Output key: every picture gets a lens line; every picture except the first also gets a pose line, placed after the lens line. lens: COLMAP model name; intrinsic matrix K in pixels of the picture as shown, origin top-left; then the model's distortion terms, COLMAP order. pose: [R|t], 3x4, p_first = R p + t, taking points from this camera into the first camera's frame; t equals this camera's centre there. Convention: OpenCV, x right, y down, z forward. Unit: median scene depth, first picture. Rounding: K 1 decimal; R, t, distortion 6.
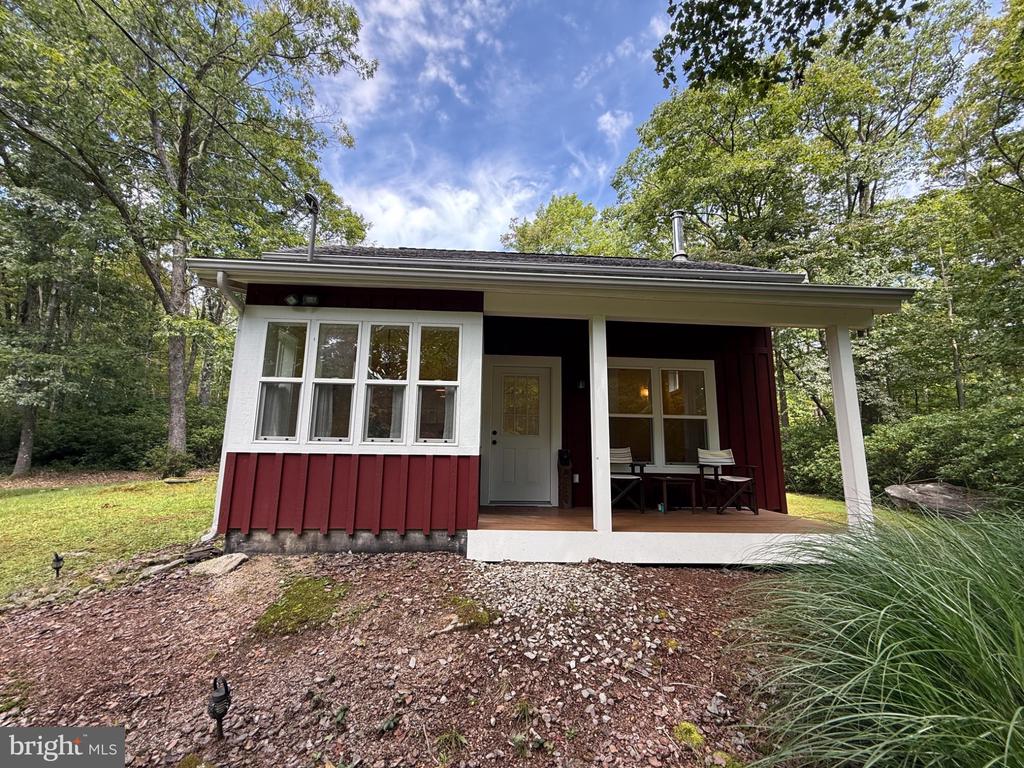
lens RADIAL K [[407.8, 0, 516.8], [0, 407.8, 383.9], [0, 0, 1]] dist [-0.000362, -0.000274]
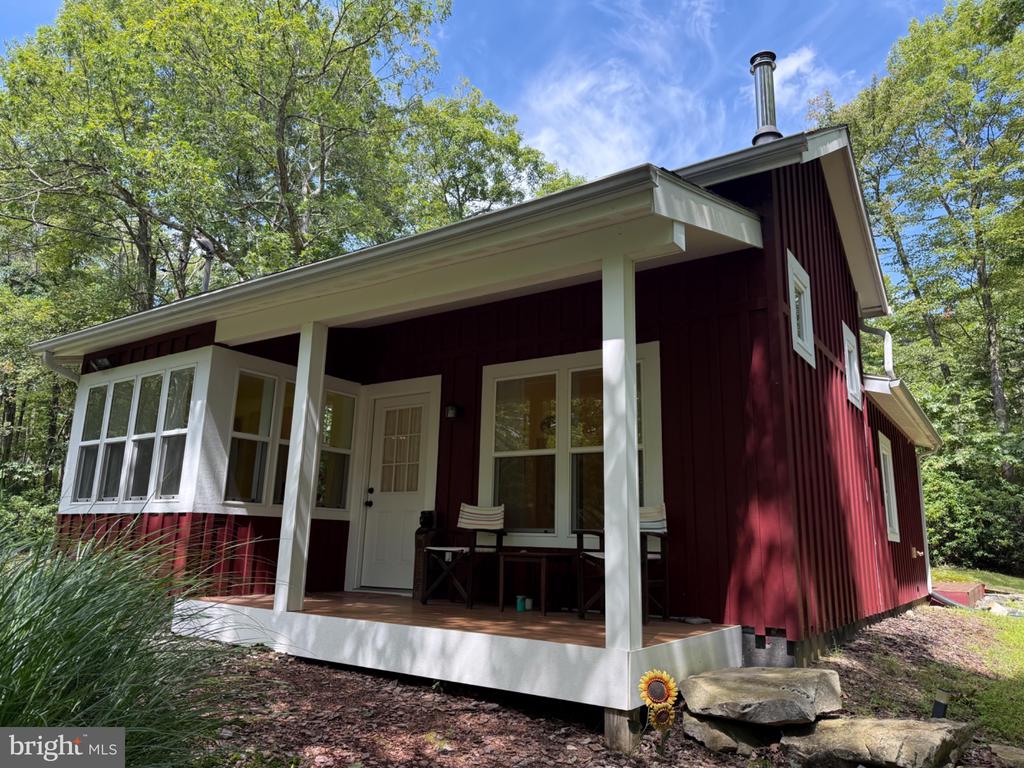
lens RADIAL K [[710.7, 0, 517.1], [0, 710.7, 379.2], [0, 0, 1]] dist [0.008903, -0.015605]
pose [[0.799739, -0.135766, -0.584795, 1.225245], [0.093843, 0.990390, -0.101594, 0.100501], [0.592969, 0.026370, 0.804794, 0.173933]]
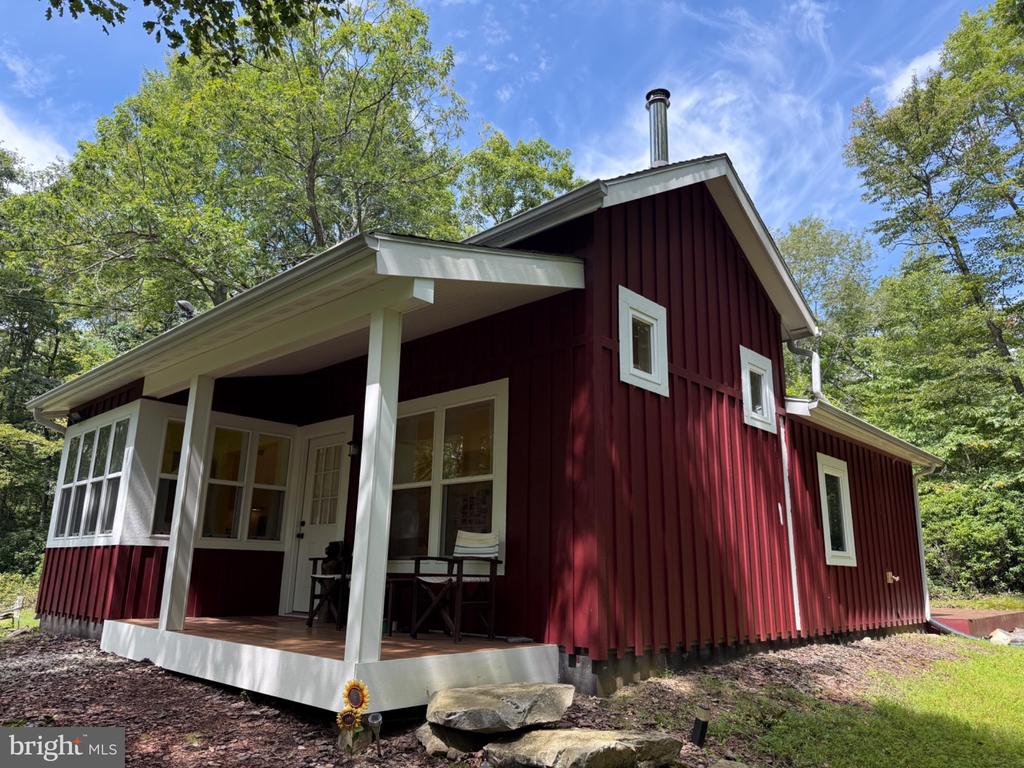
lens RADIAL K [[710.7, 0, 512.0], [0, 710.7, 386.7], [0, 0, 1]] dist [0.008903, -0.015605]
pose [[0.701551, -0.187309, -0.687561, 1.644831], [0.118503, 0.982068, -0.146627, 0.145478], [0.702697, 0.021388, 0.711168, 0.390788]]
